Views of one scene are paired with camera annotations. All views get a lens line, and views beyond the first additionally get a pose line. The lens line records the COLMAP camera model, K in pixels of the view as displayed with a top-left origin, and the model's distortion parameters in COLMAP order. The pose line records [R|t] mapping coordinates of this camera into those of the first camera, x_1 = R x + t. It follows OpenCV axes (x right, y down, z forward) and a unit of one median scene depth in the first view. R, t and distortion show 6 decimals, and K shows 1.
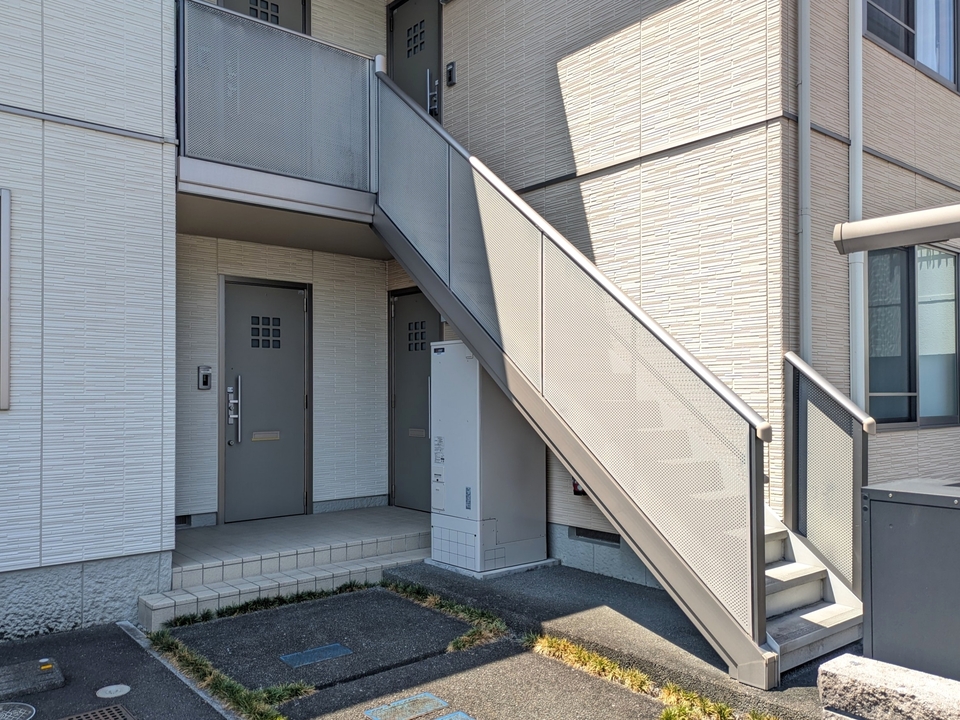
lens RADIAL K [[955.9, 0, 480.0], [0, 955.9, 361.8], [0, 0, 1]] dist [0.005531, 0.000000]
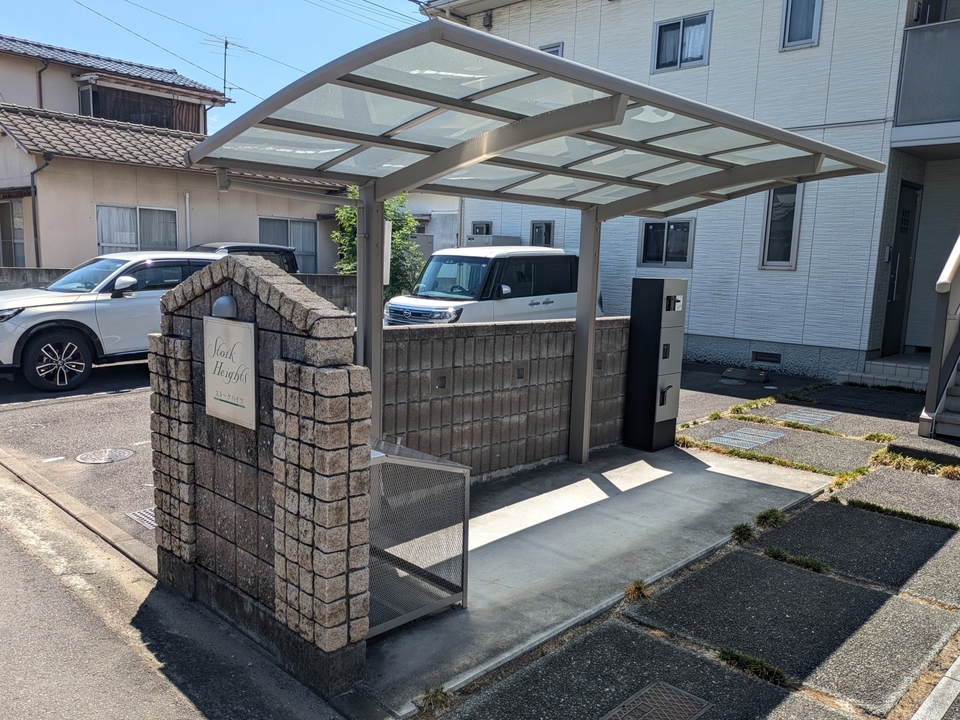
lens RADIAL K [[757.1, 0, 480.9], [0, 757.1, 366.8], [0, 0, 1]] dist [-0.004097, -0.000840]
pose [[0.018605, 0.153263, -0.988010, 1.205211], [0.015199, 0.988024, 0.153551, -0.008628], [0.999711, -0.017873, 0.016053, 0.245587]]
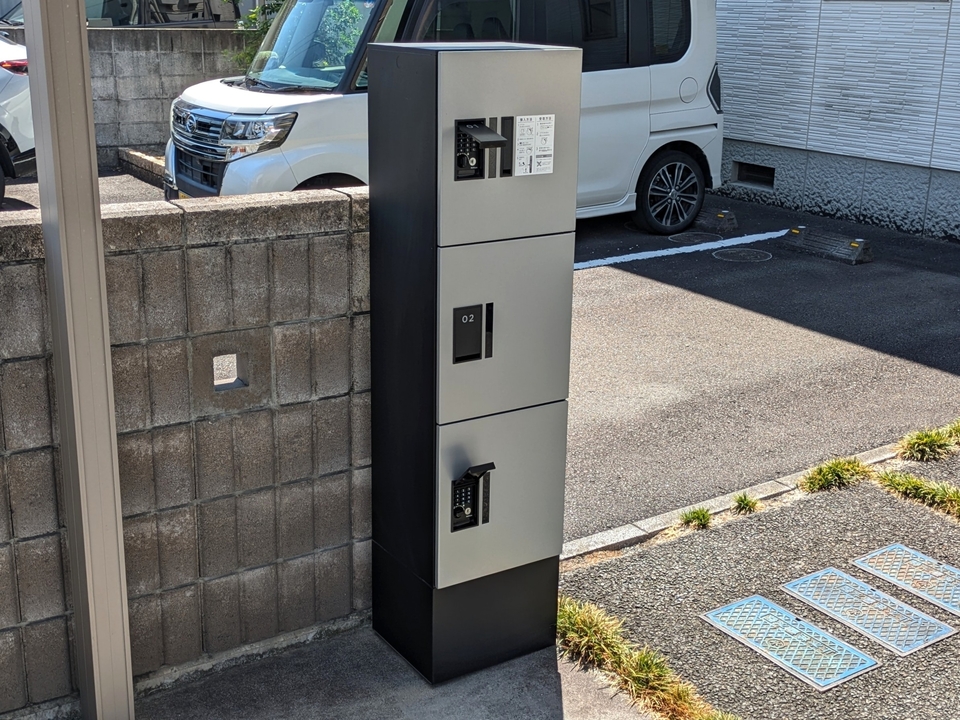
lens RADIAL K [[1155.8, 0, 478.1], [0, 1155.8, 354.4], [0, 0, 1]] dist [-0.014231, 0.000000]
pose [[-0.212497, 0.304637, -0.928462, 0.582887], [0.038559, 0.952036, 0.303547, 0.015494], [0.976401, 0.028702, -0.214051, 0.594992]]
